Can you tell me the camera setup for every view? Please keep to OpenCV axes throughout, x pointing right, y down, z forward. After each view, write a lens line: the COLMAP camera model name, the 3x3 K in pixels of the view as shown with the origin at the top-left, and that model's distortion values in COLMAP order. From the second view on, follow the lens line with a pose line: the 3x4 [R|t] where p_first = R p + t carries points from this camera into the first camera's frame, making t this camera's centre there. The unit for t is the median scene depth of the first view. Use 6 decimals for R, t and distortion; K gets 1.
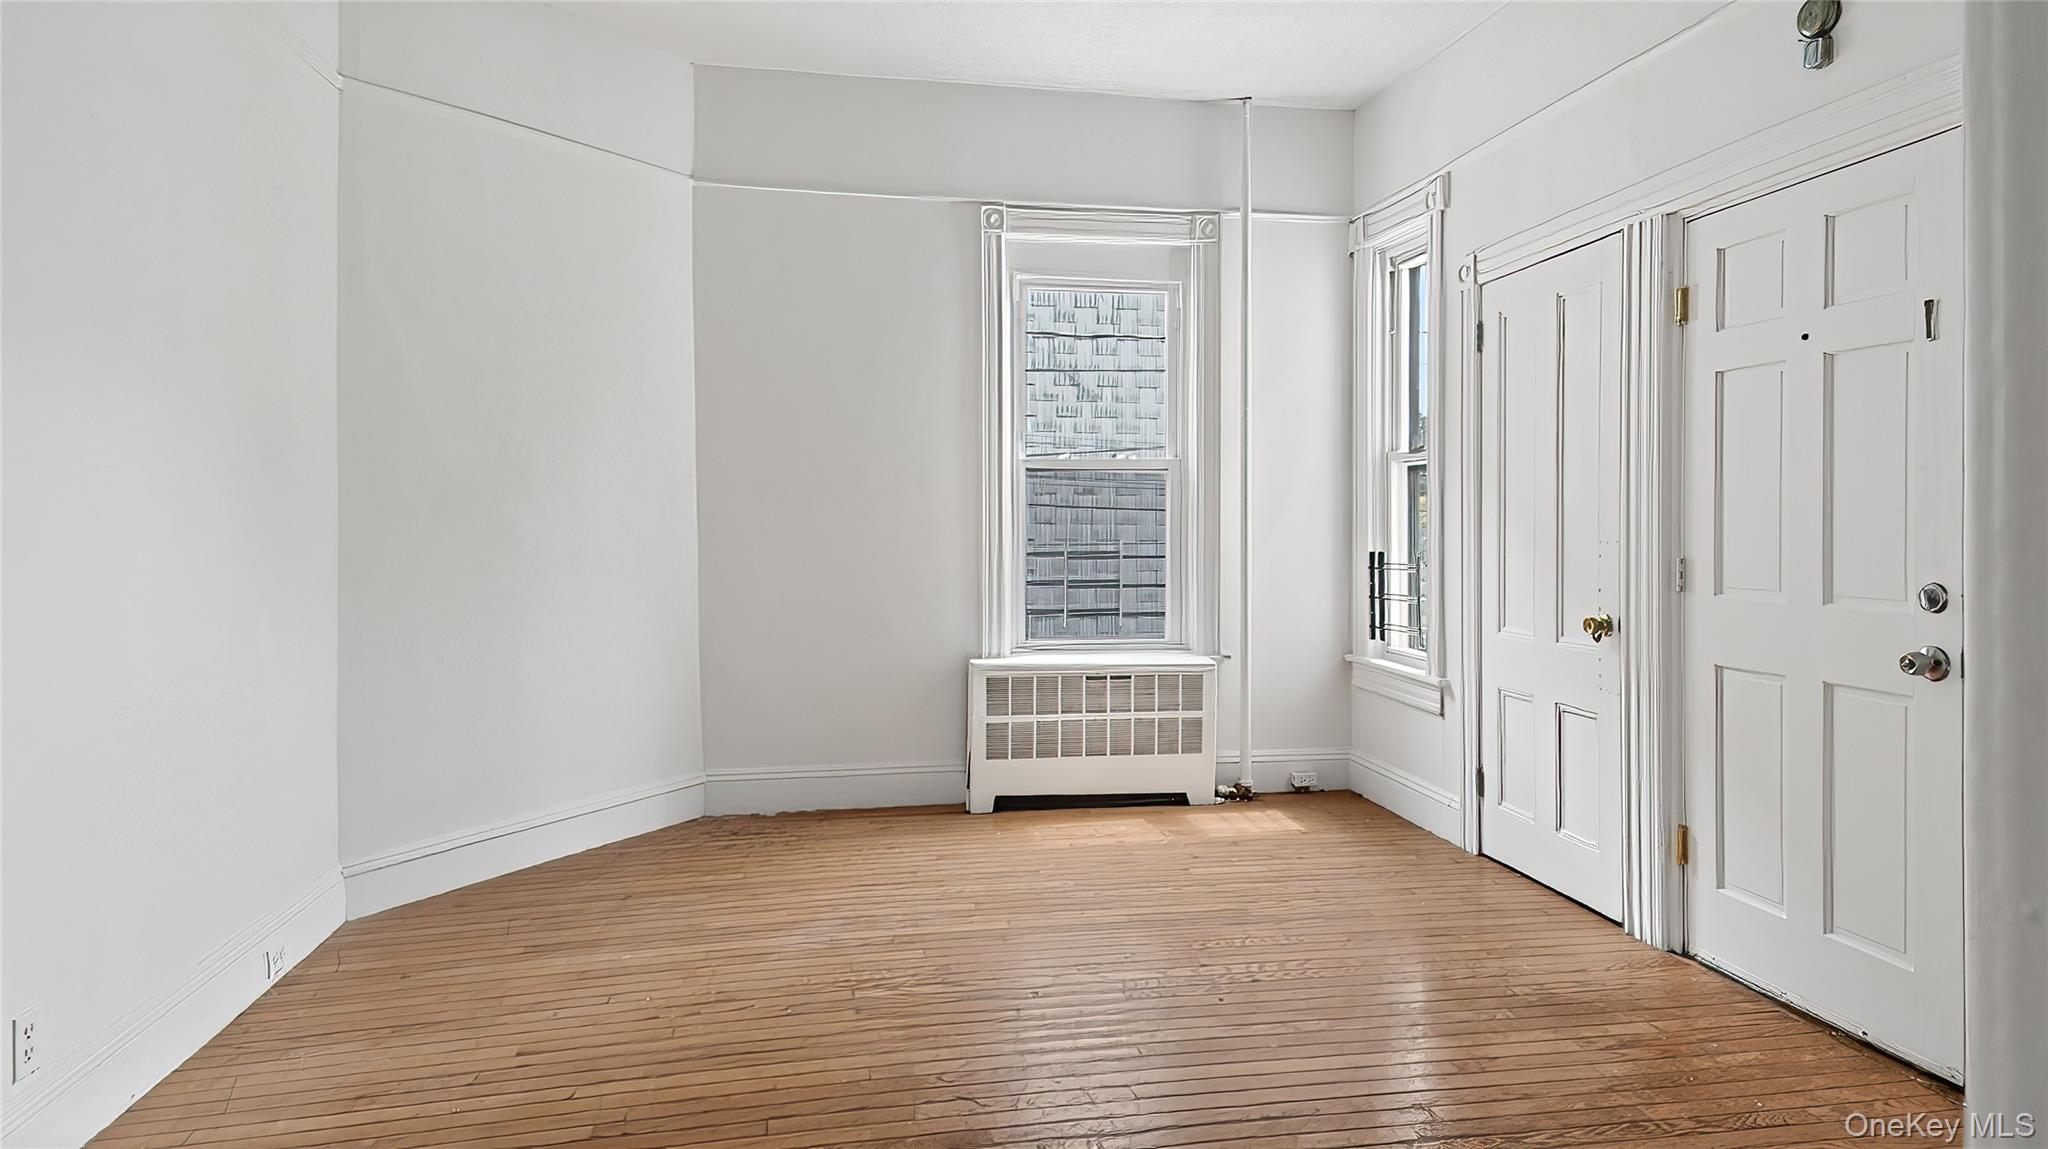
lens RADIAL K [[1106.3, 0, 1023.7], [0, 1106.3, 533.6], [0, 0, 1]] dist [0.000817, -0.000339]
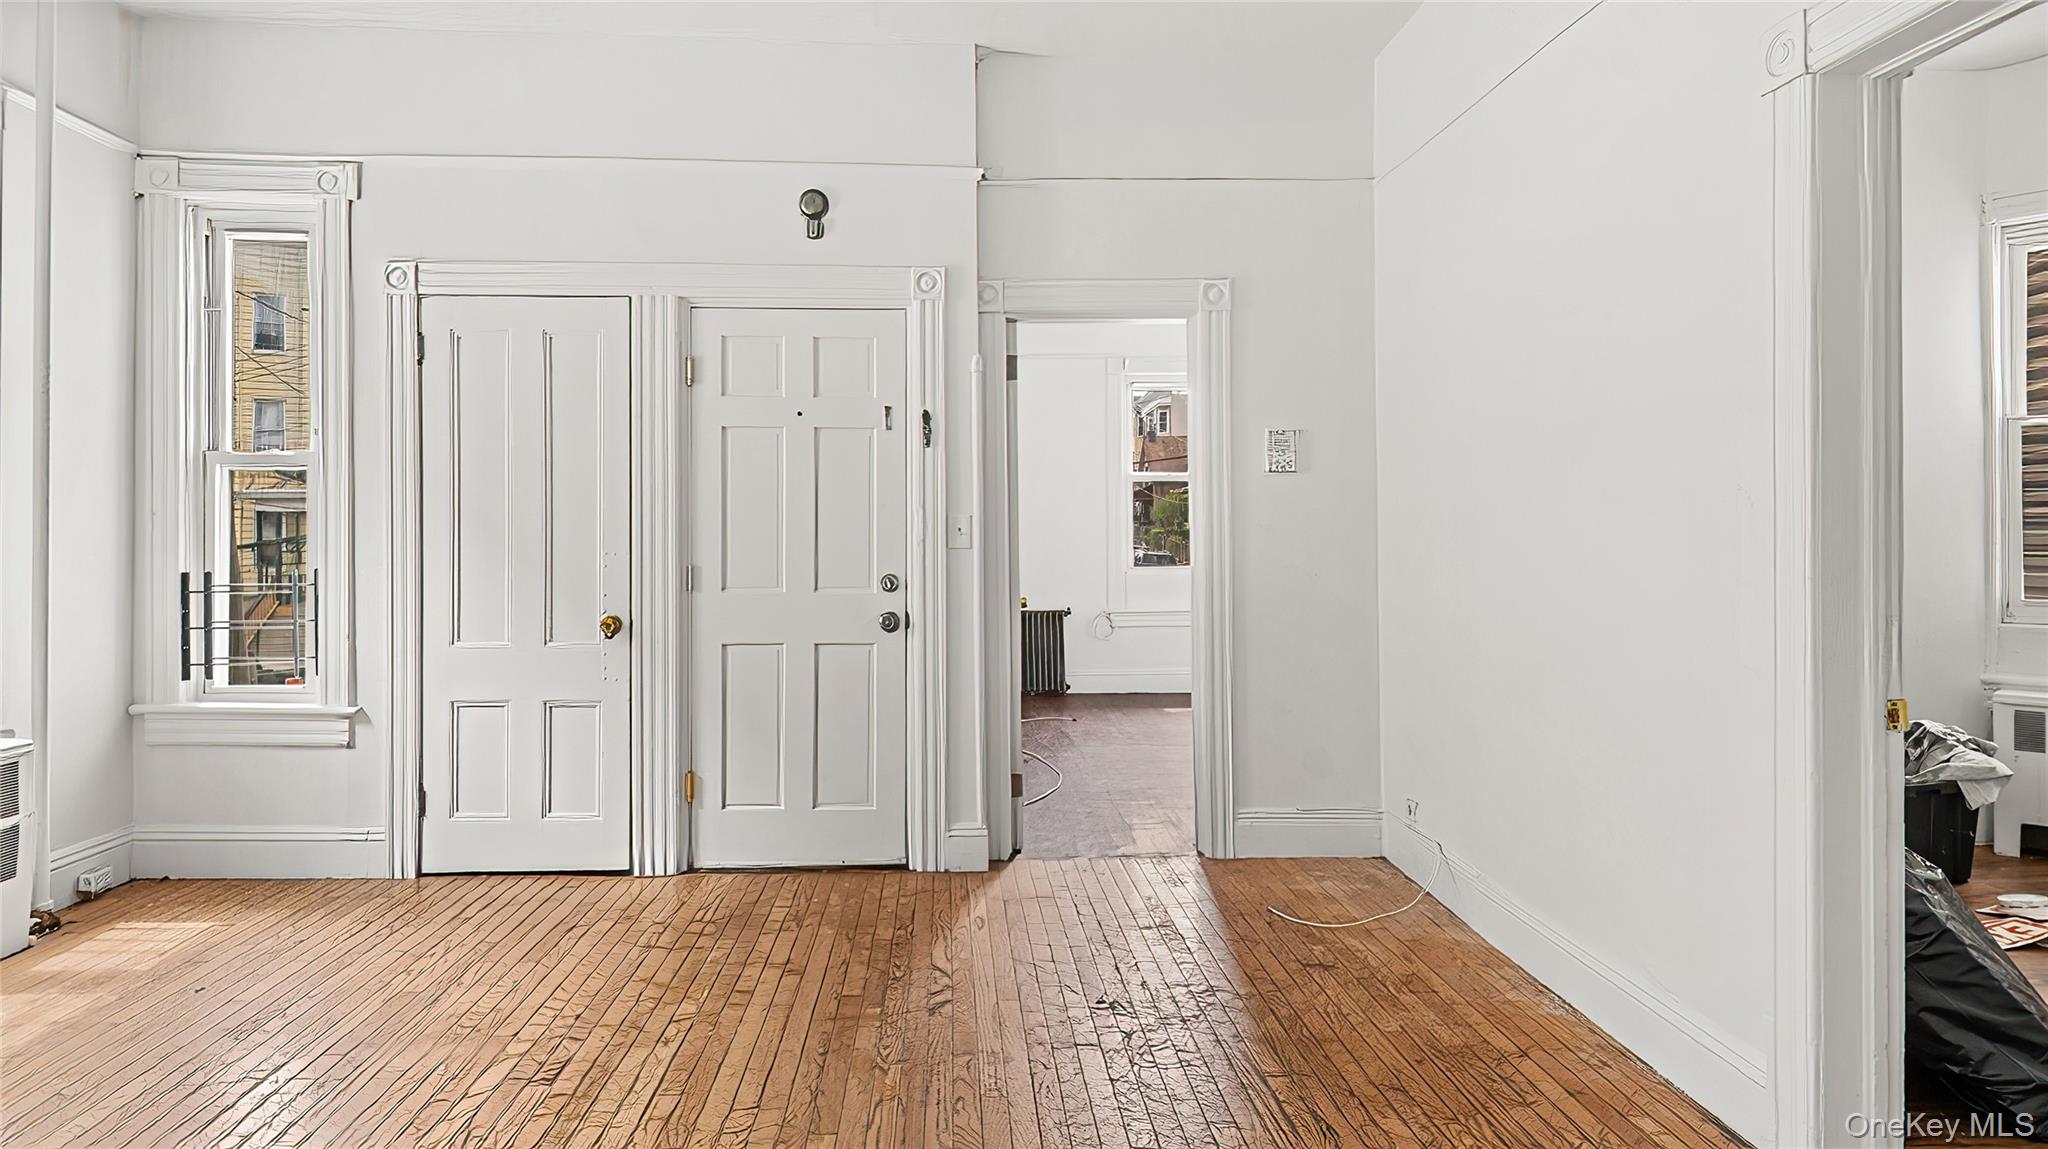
lens RADIAL K [[1097.7, 0, 1021.9], [0, 1097.7, 534.5], [0, 0, 1]] dist [-0.029279, -0.000591]
pose [[0.112064, 0.001619, 0.993700, -0.582347], [0.007382, 0.999970, -0.002461, -0.007199], [-0.993674, 0.007611, 0.112049, 0.434021]]
